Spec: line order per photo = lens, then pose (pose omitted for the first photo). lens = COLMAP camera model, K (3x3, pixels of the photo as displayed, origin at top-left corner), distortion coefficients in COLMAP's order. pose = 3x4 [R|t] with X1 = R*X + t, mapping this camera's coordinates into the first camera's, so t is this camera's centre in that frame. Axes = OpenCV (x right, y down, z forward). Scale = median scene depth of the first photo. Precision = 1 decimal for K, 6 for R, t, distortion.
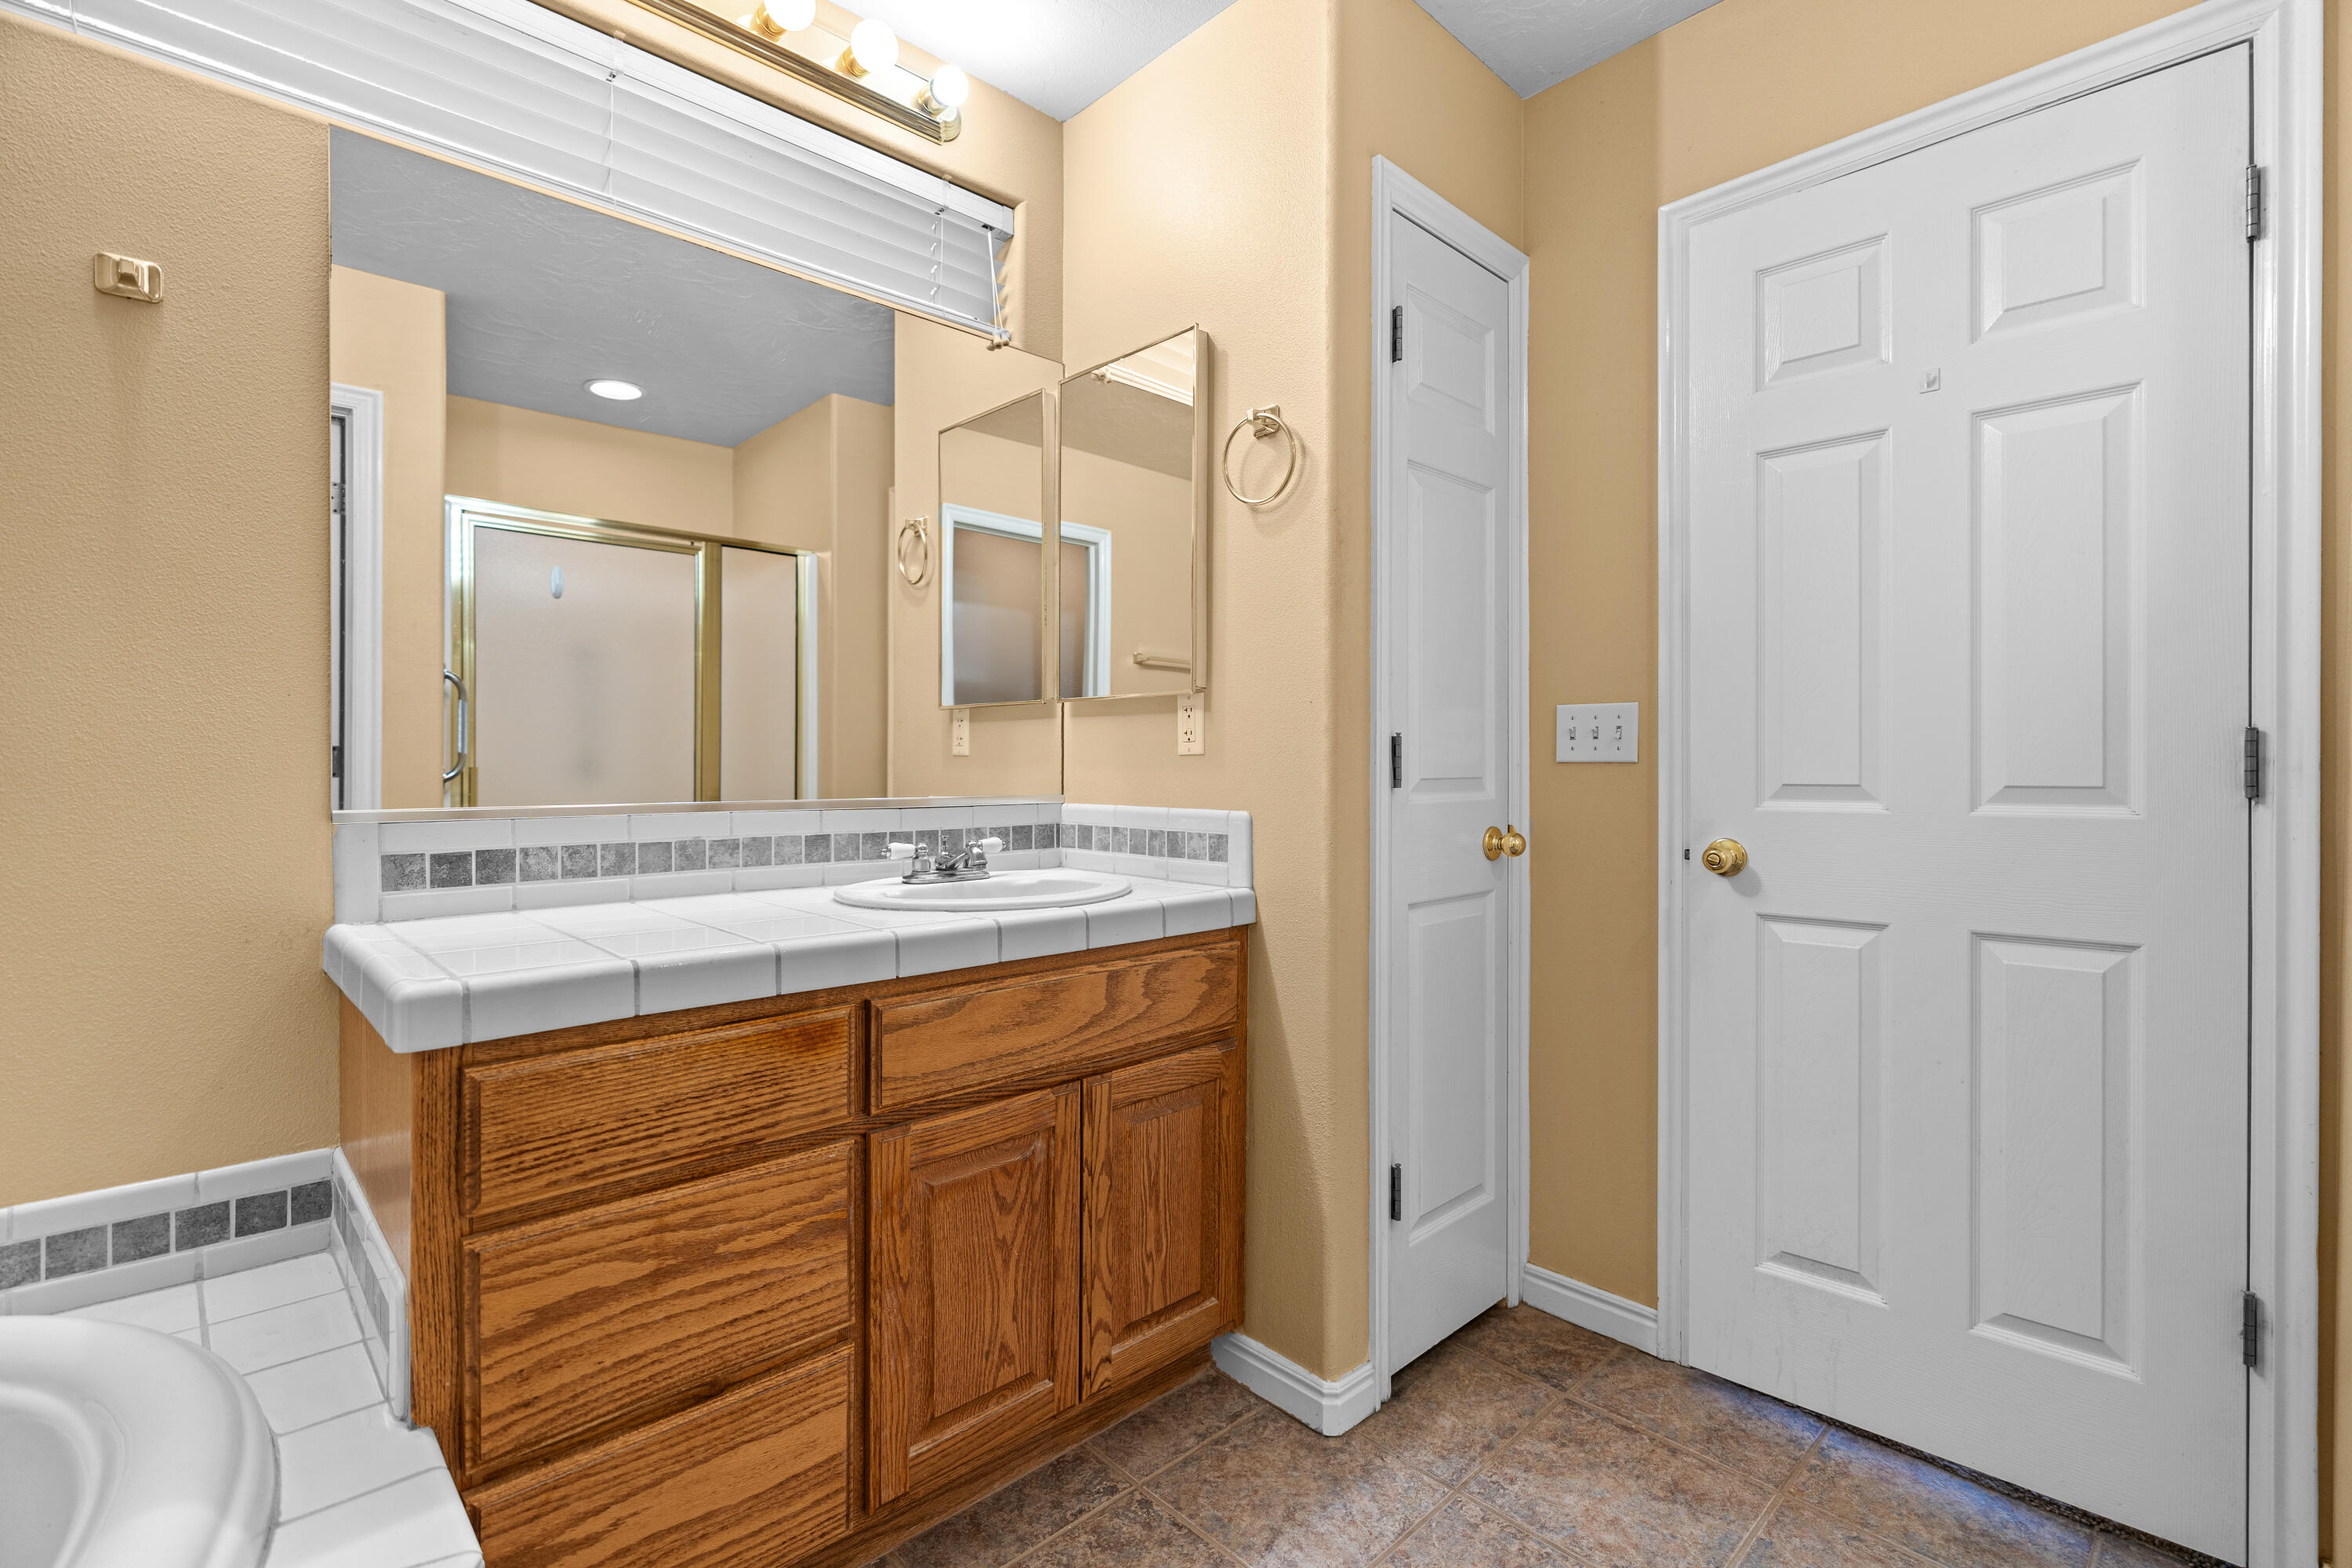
lens RADIAL K [[1068.8, 0, 1183.2], [0, 1068.8, 778.0], [0, 0, 1]] dist [-0.009981, 0.003546]
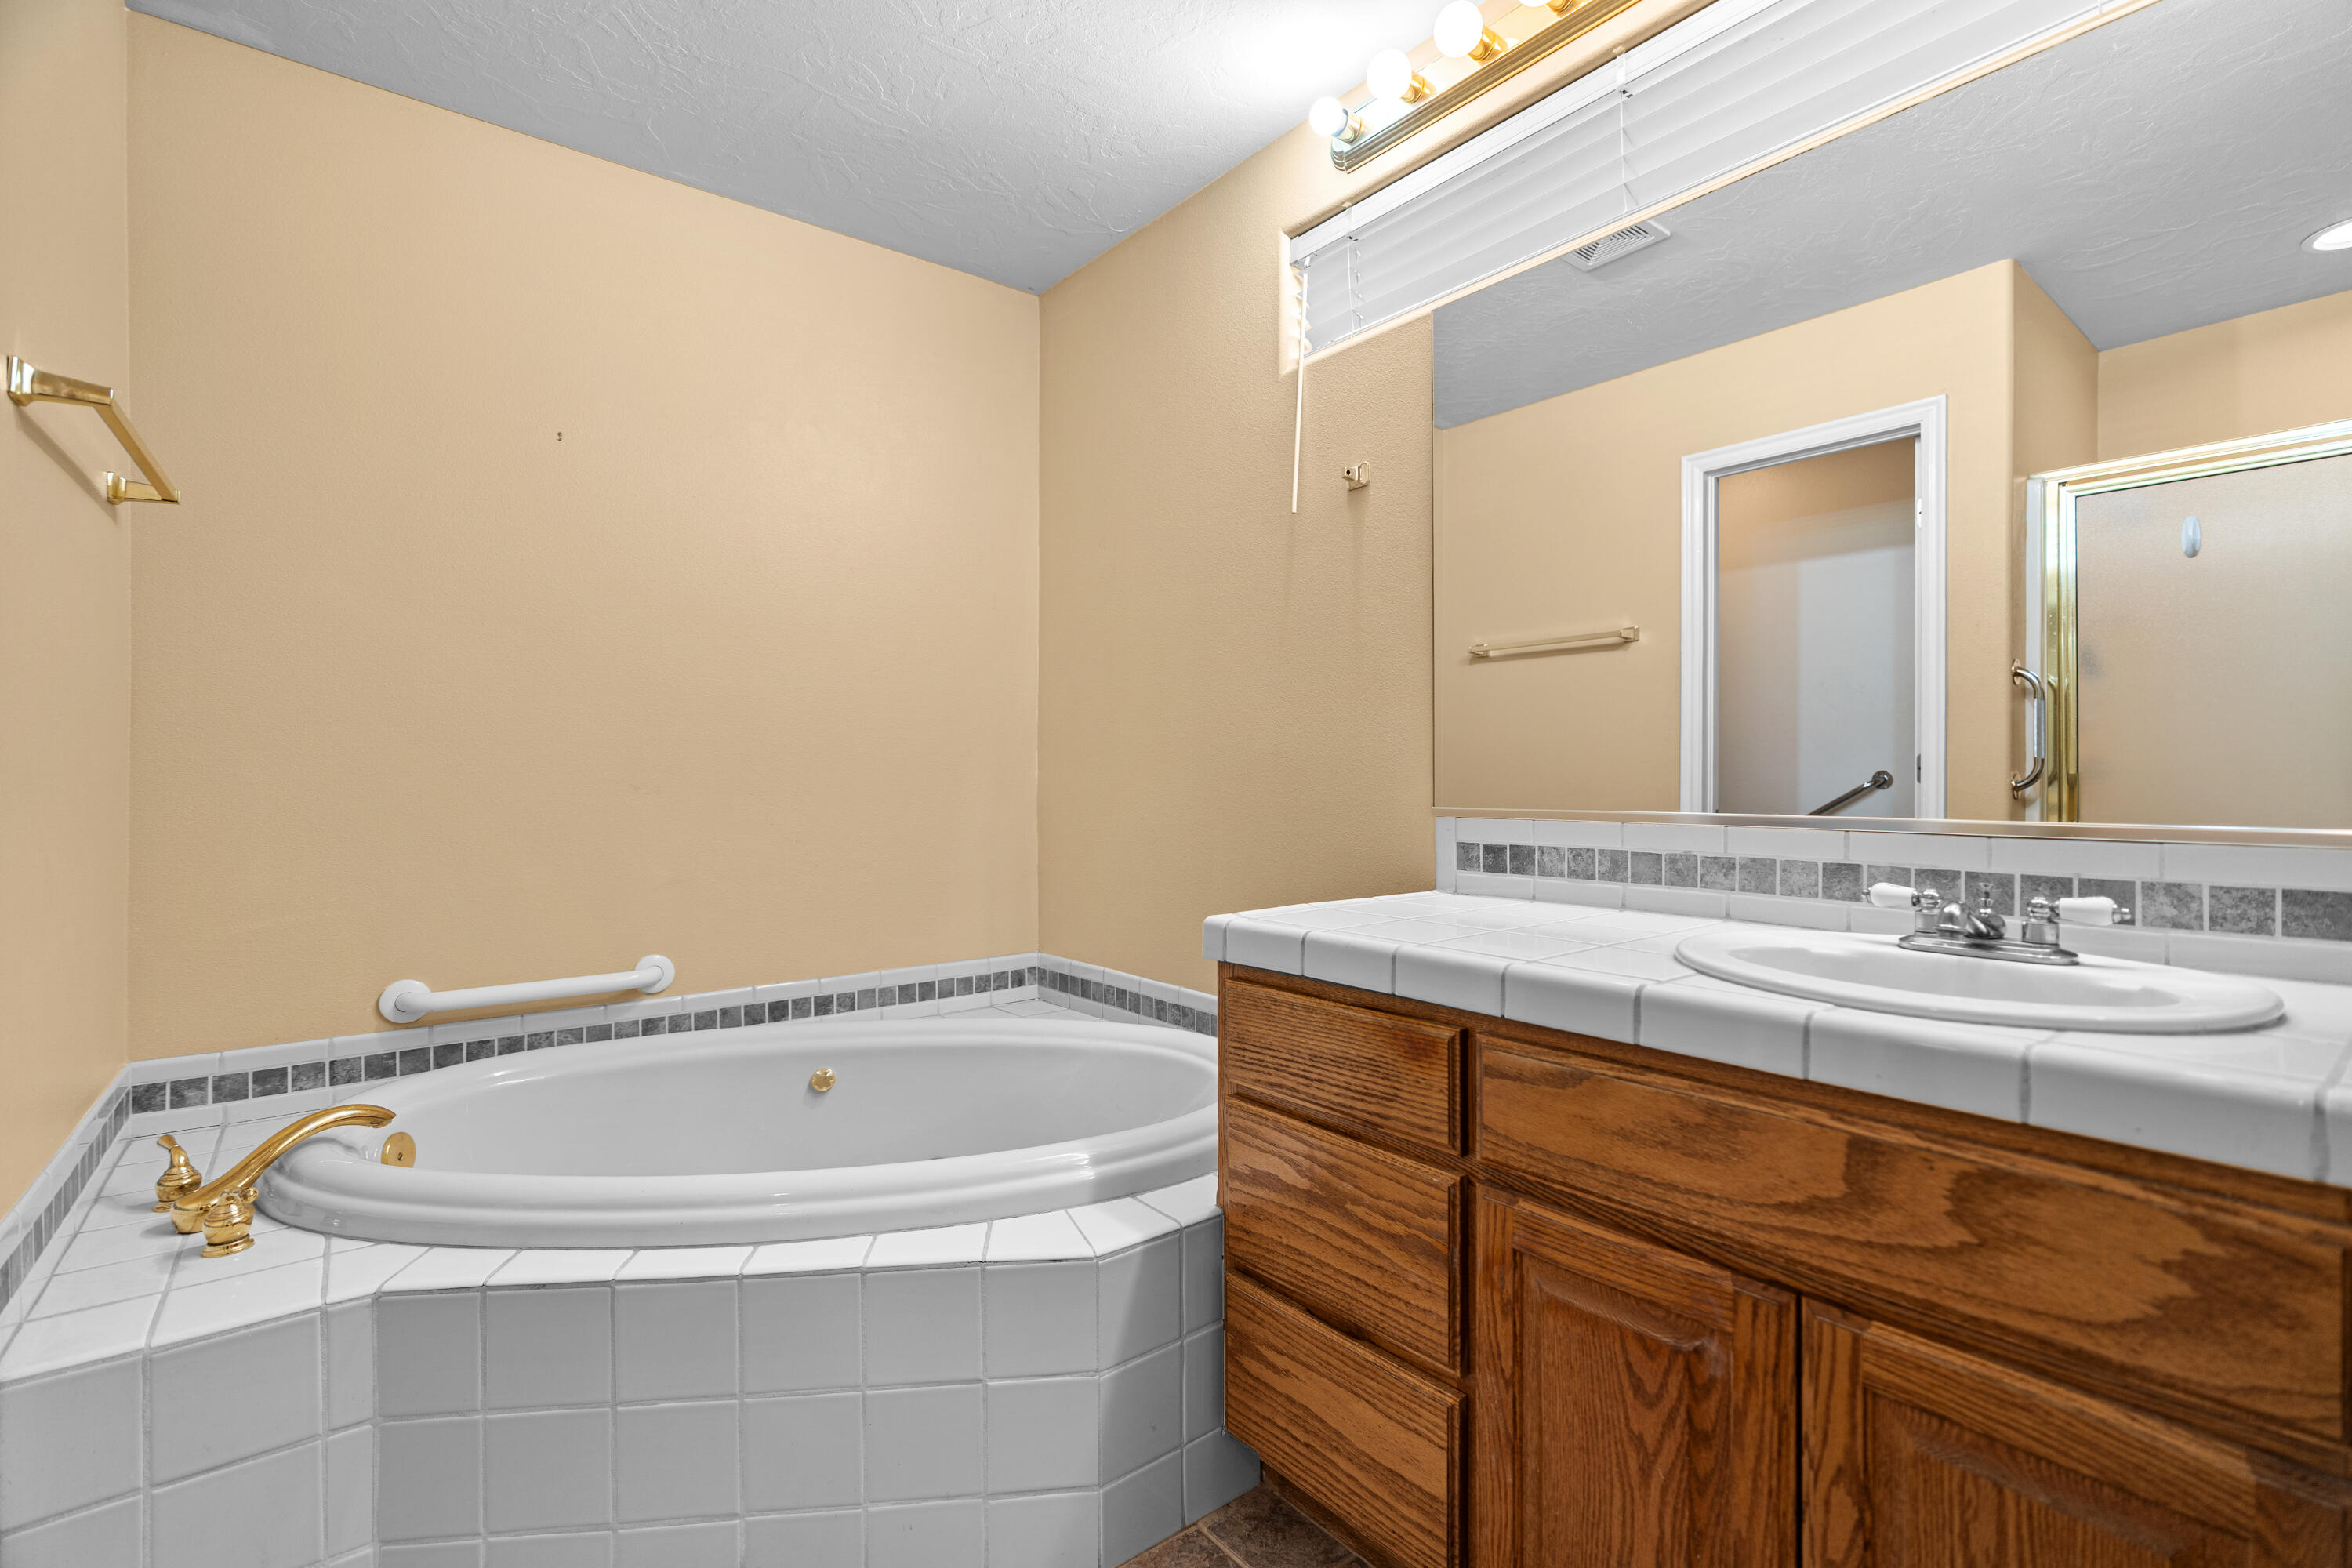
lens RADIAL K [[1068.8, 0, 1177.7], [0, 1068.8, 776.2], [0, 0, 1]] dist [-0.009981, 0.003546]
pose [[-0.104252, -0.002396, -0.994548, 0.566356], [-0.010158, 0.999948, -0.001344, -0.003245], [0.994499, 0.009962, -0.104271, 0.760649]]
